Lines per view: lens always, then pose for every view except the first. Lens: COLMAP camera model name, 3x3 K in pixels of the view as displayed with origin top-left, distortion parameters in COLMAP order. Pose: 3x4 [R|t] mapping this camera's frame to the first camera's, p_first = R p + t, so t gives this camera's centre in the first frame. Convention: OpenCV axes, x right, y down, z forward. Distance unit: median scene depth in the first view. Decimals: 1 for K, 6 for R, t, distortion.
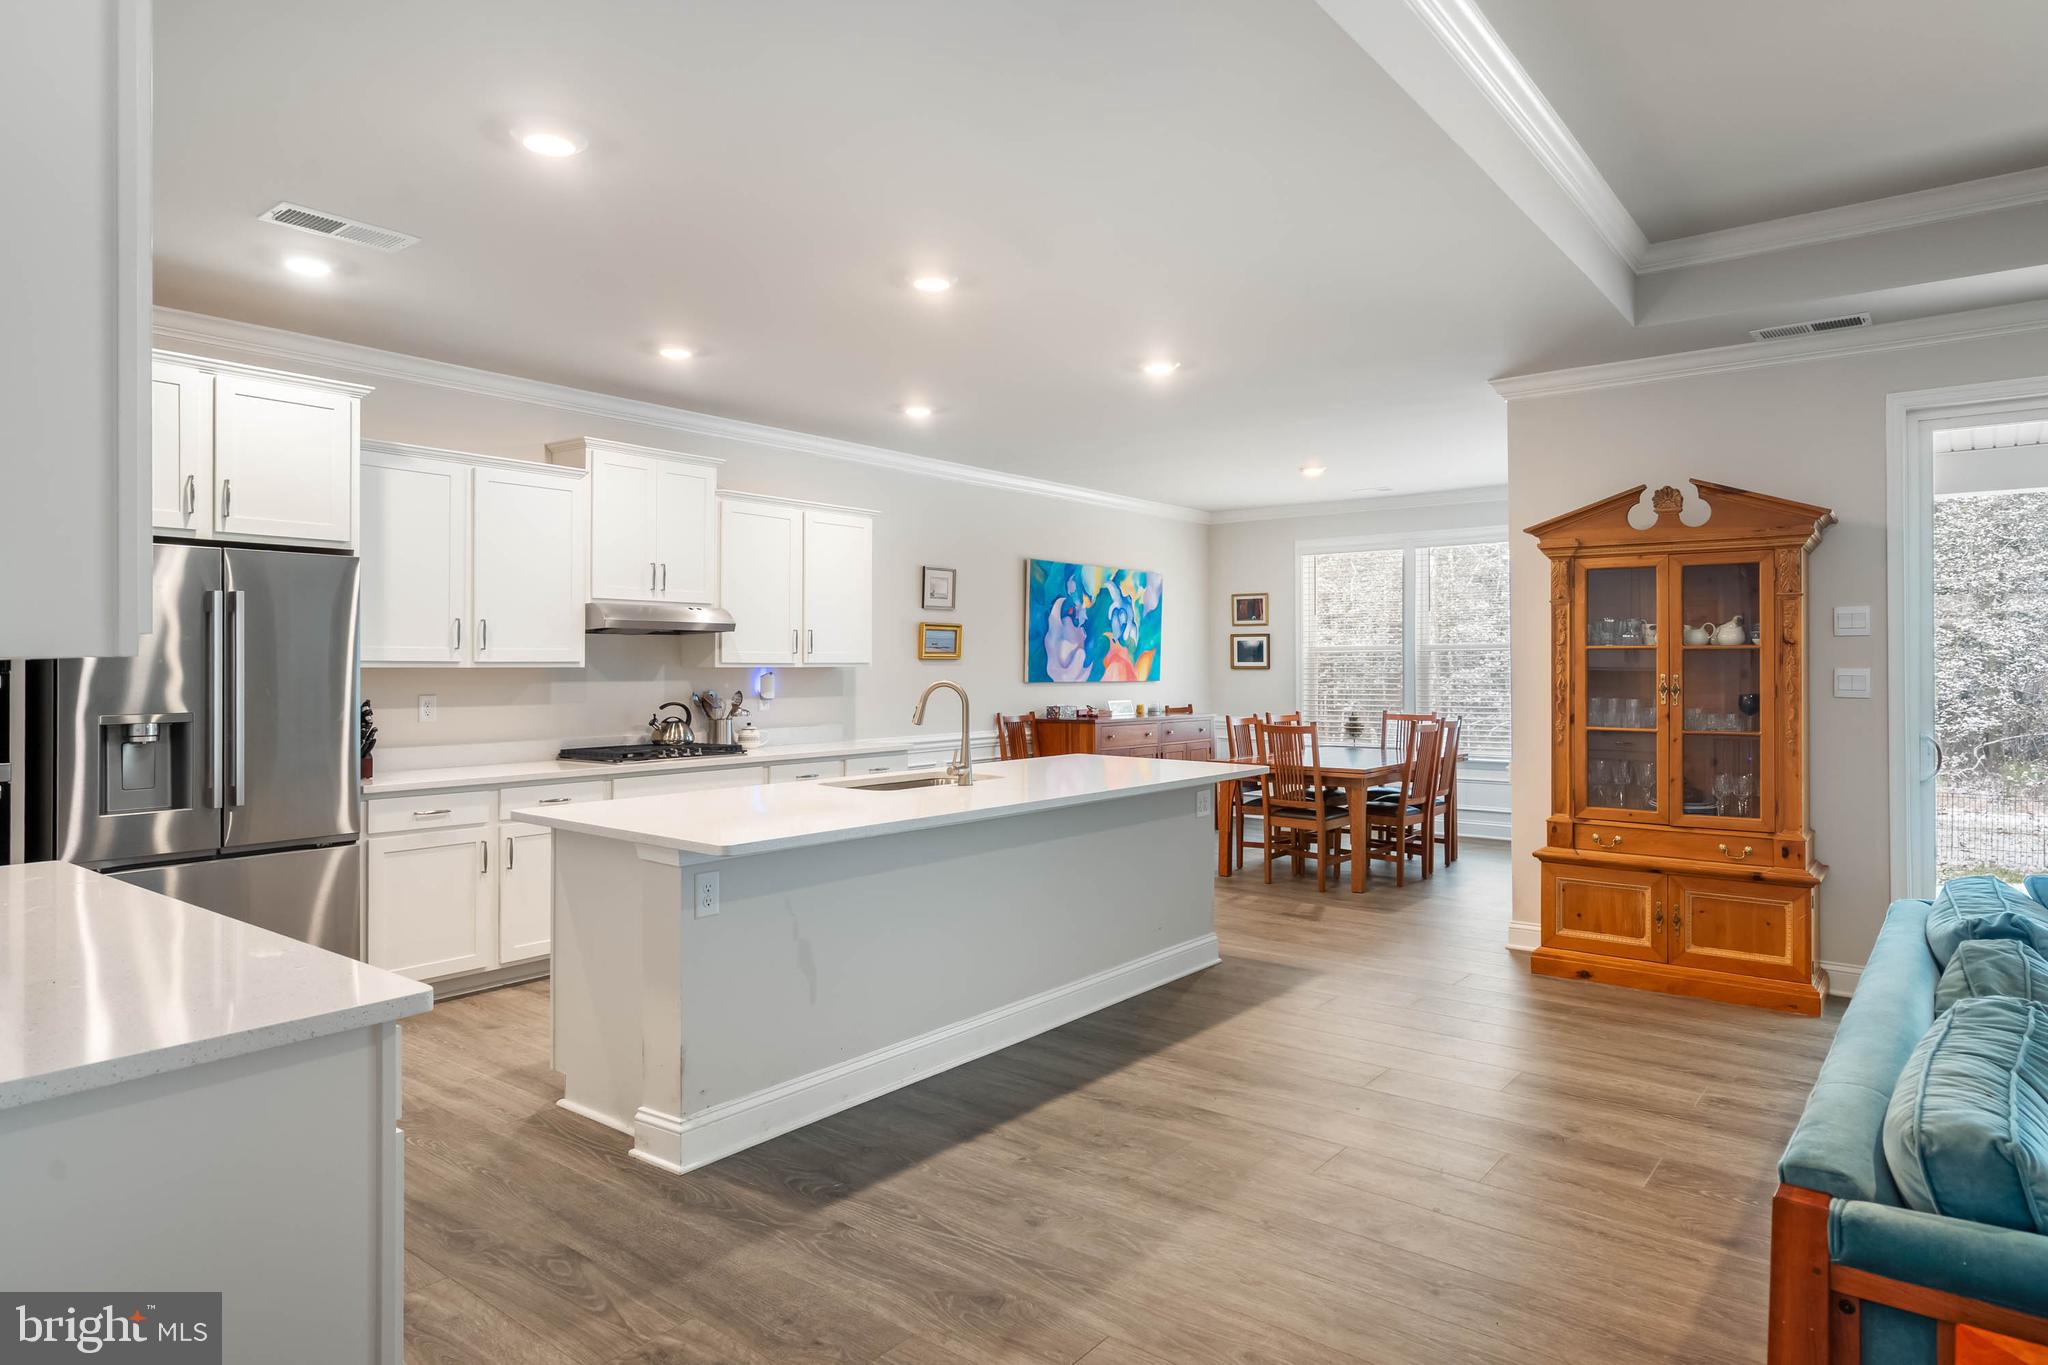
lens RADIAL K [[1196.1, 0, 1021.8], [0, 1196.1, 655.4], [0, 0, 1]] dist [0.002321, -0.000073]
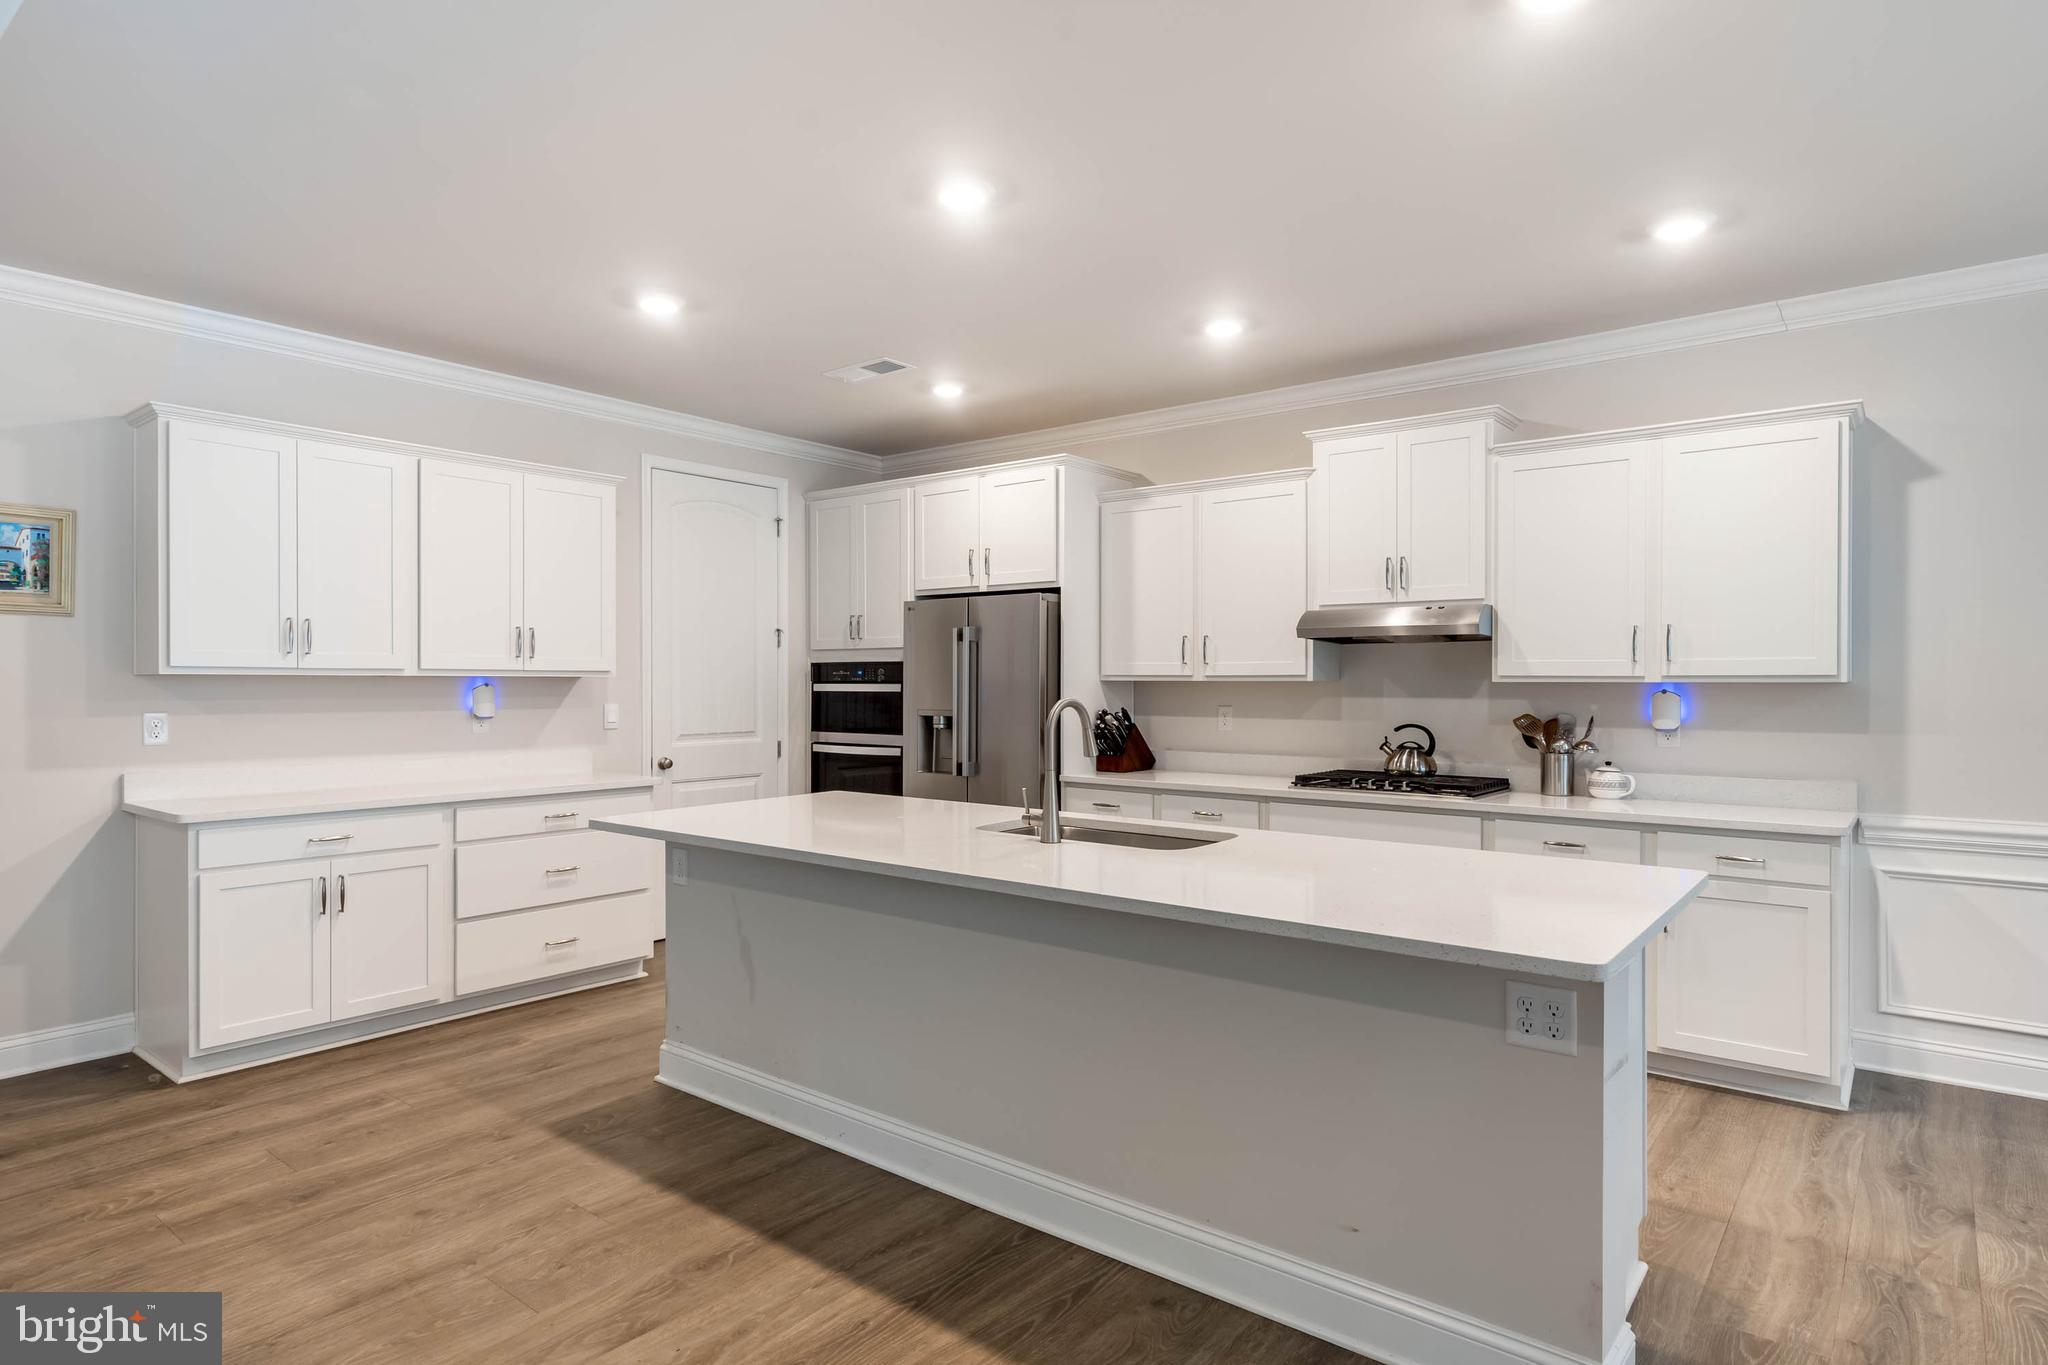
lens RADIAL K [[1122.8, 0, 1032.4], [0, 1122.8, 685.8], [0, 0, 1]] dist [0.003312, 0.000450]
pose [[0.002745, 0.005464, -0.999981, 0.543289], [0.006595, 0.999963, 0.005482, 0.007961], [0.999974, -0.006610, 0.002709, 0.843224]]
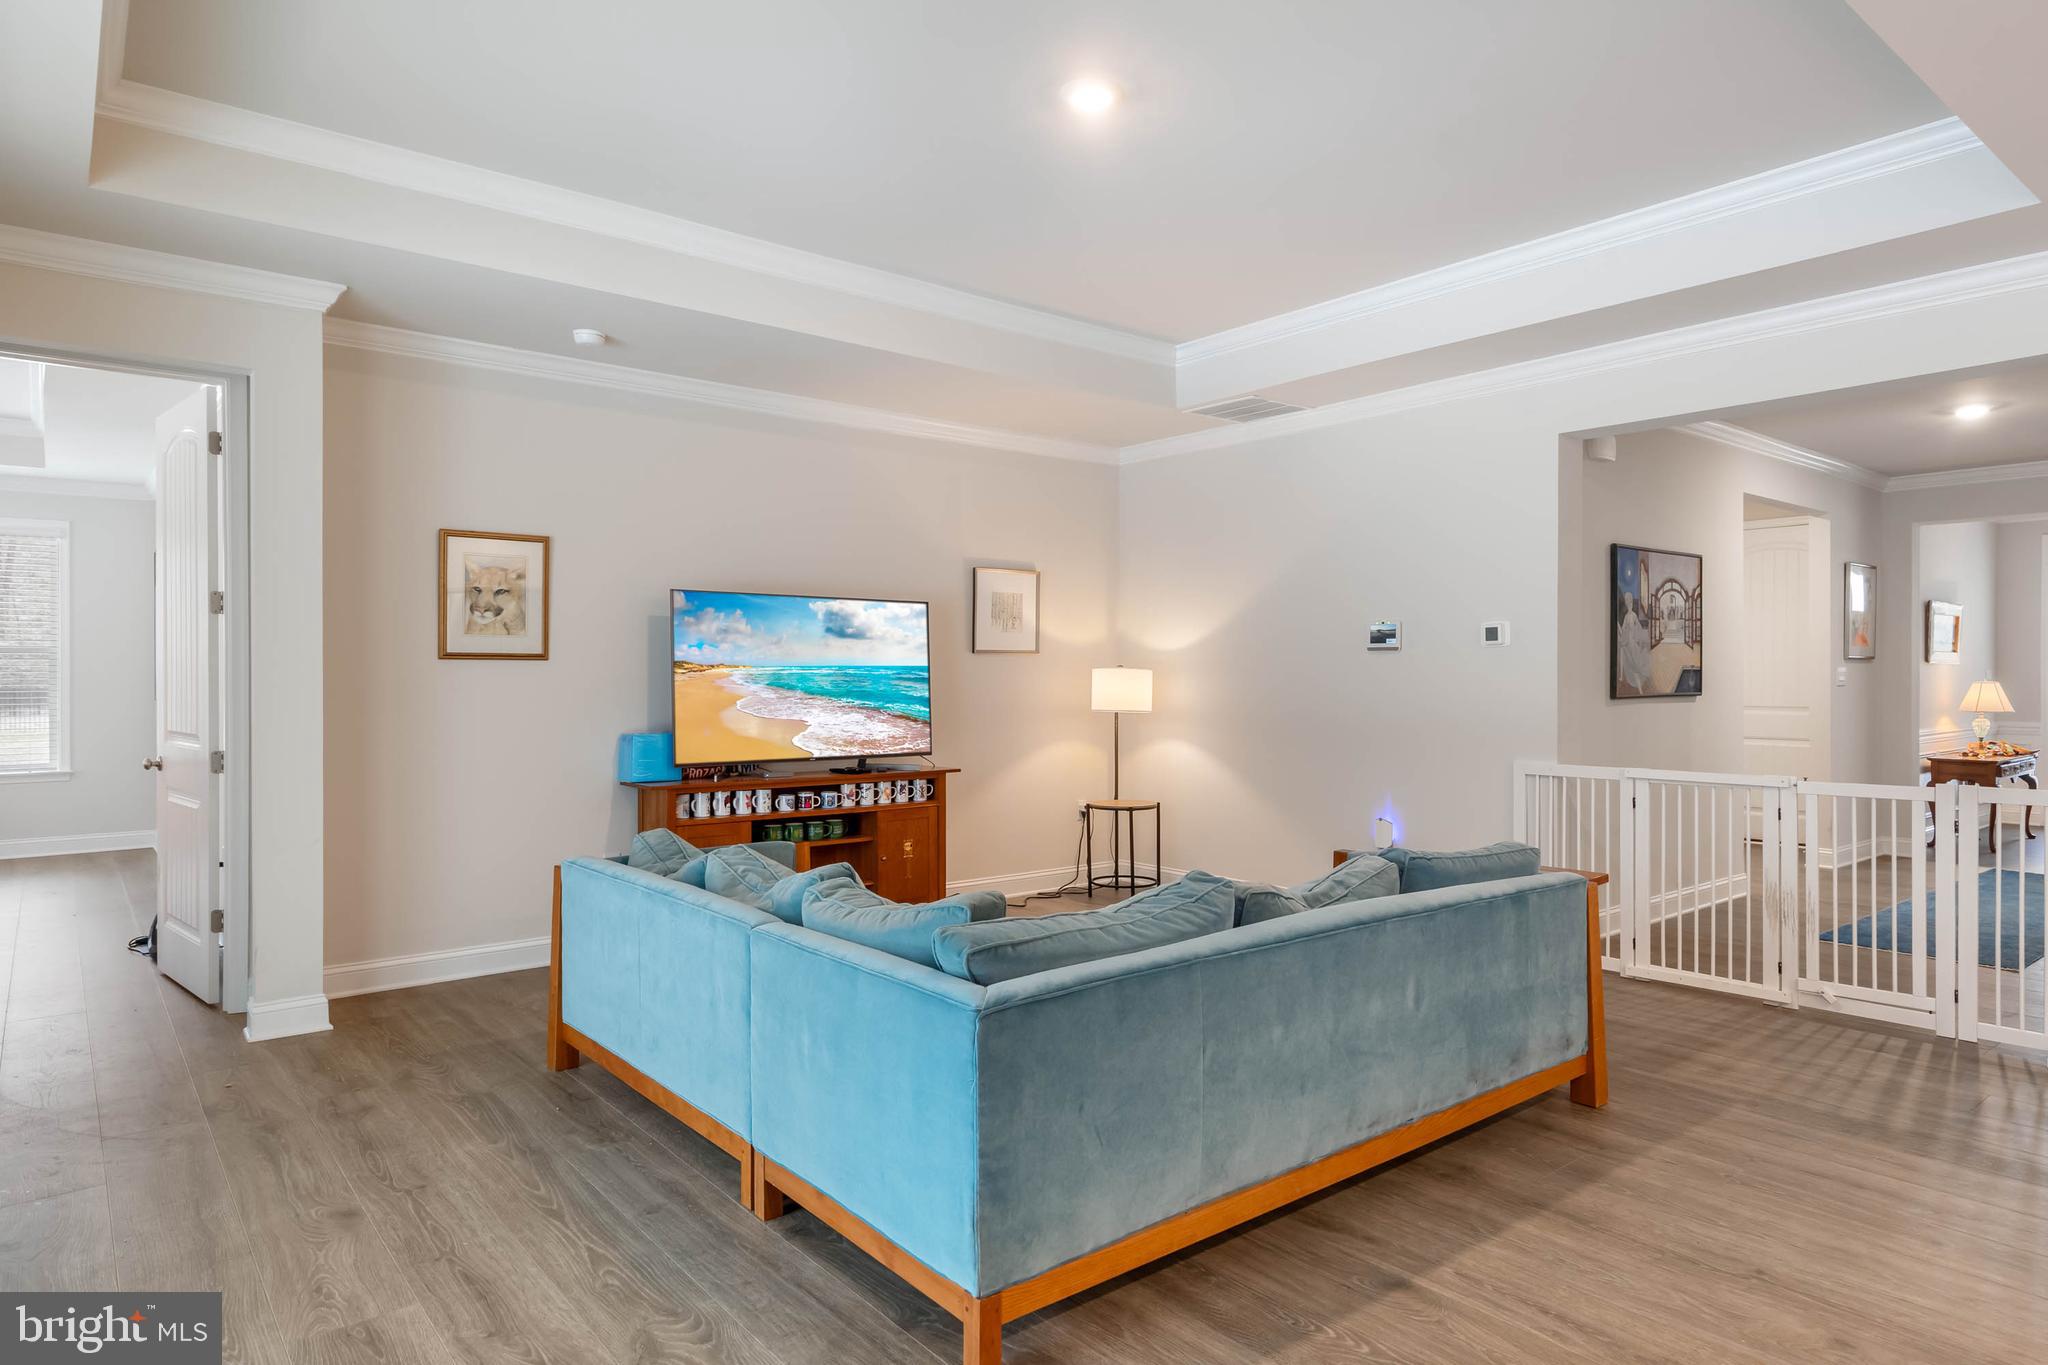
lens RADIAL K [[1201.6, 0, 1021.9], [0, 1201.6, 672.0], [0, 0, 1]] dist [0.005474, -0.000730]
pose [[-0.977380, 0.003044, 0.211470, 0.360824], [0.000664, 0.999936, -0.011322, 0.019057], [-0.211491, -0.010925, -0.977319, 1.041810]]
